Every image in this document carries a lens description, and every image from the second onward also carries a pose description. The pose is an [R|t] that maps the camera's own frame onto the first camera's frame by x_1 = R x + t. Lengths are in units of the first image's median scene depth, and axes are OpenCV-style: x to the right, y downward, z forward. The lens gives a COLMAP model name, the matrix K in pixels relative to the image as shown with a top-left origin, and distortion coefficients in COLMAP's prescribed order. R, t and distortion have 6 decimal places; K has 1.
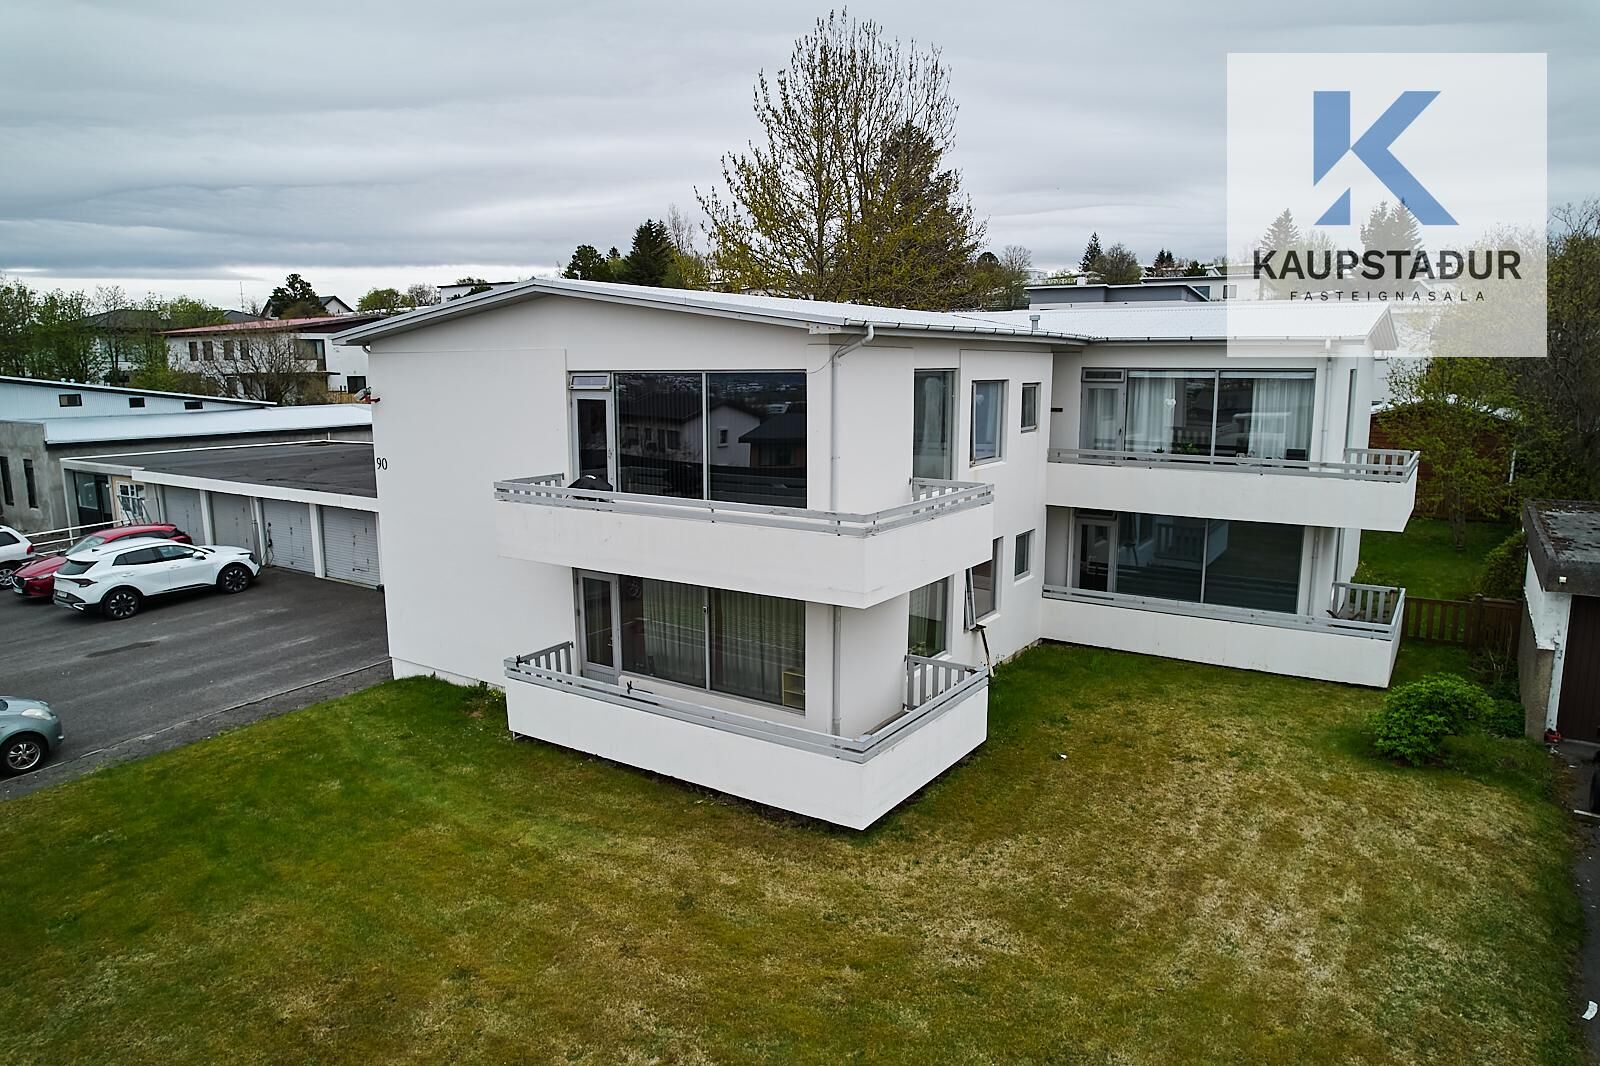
lens RADIAL K [[1019.3, 0, 804.2], [0, 1019.3, 532.1], [0, 0, 1]] dist [-0.062398, 0.042852]
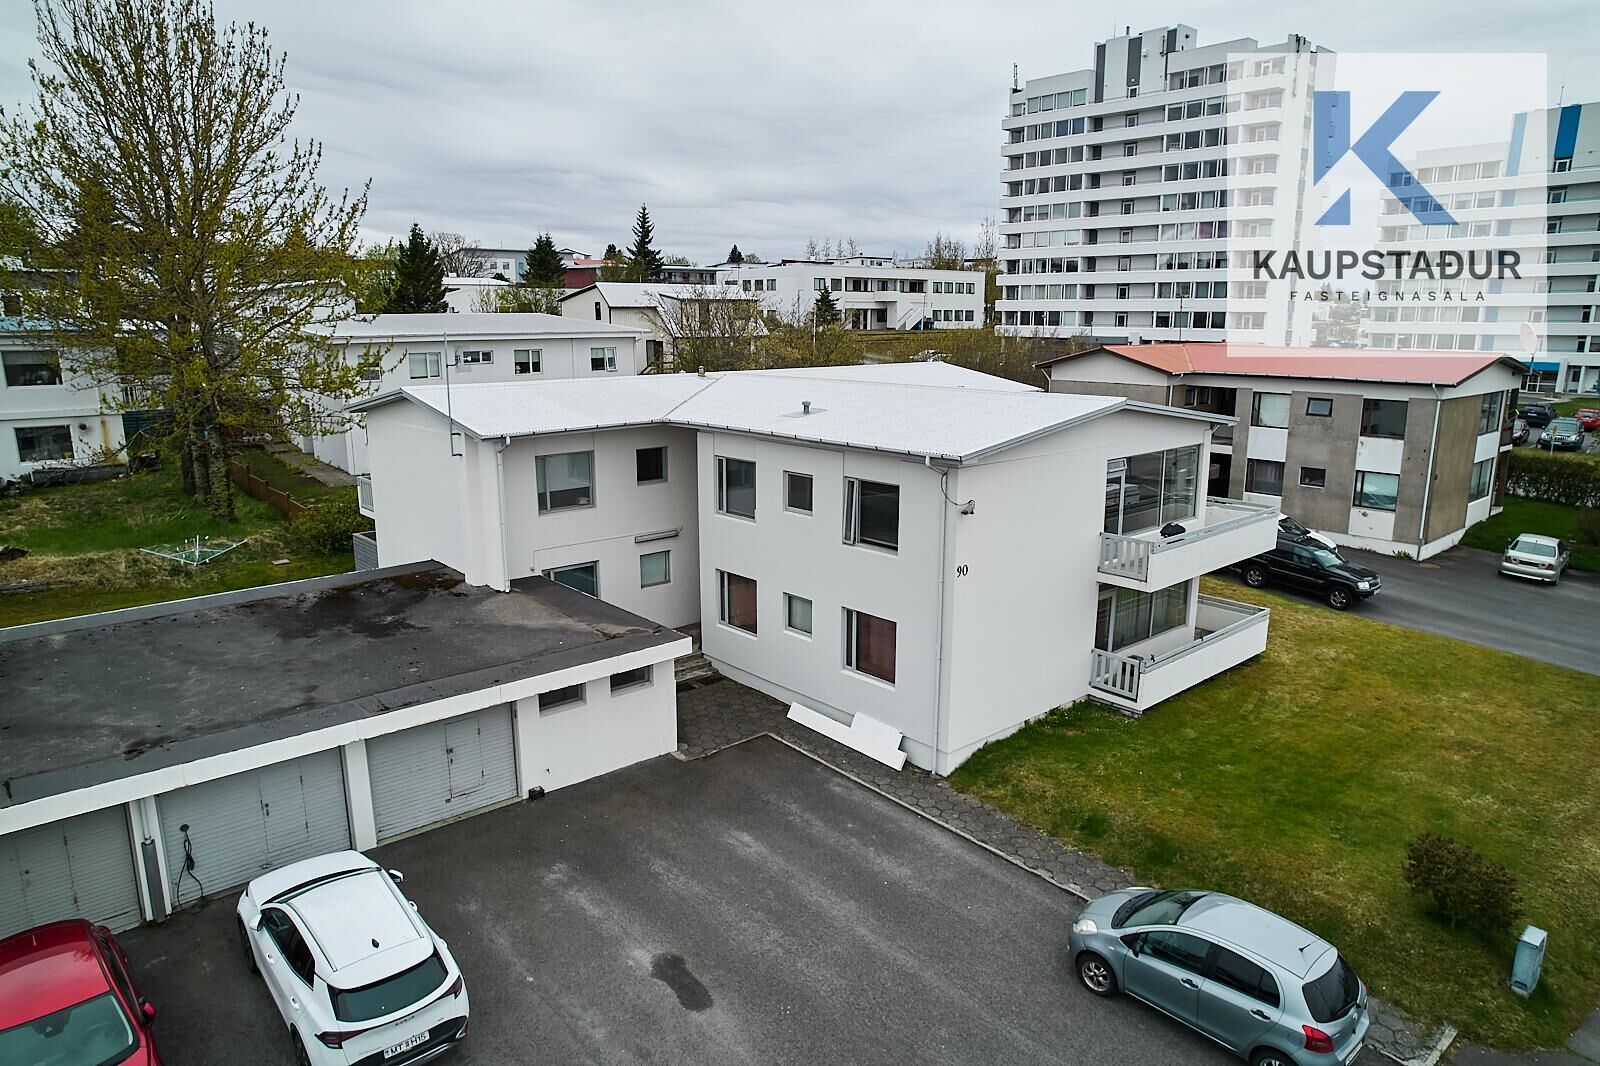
lens RADIAL K [[1019.3, 0, 794.8], [0, 1019.3, 532.1], [0, 0, 1]] dist [-0.062398, 0.042852]
pose [[0.265789, -0.199791, 0.943101, -1.683090], [0.159361, 0.973936, 0.161411, -0.353091], [-0.950768, 0.107393, 0.290700, 0.994034]]
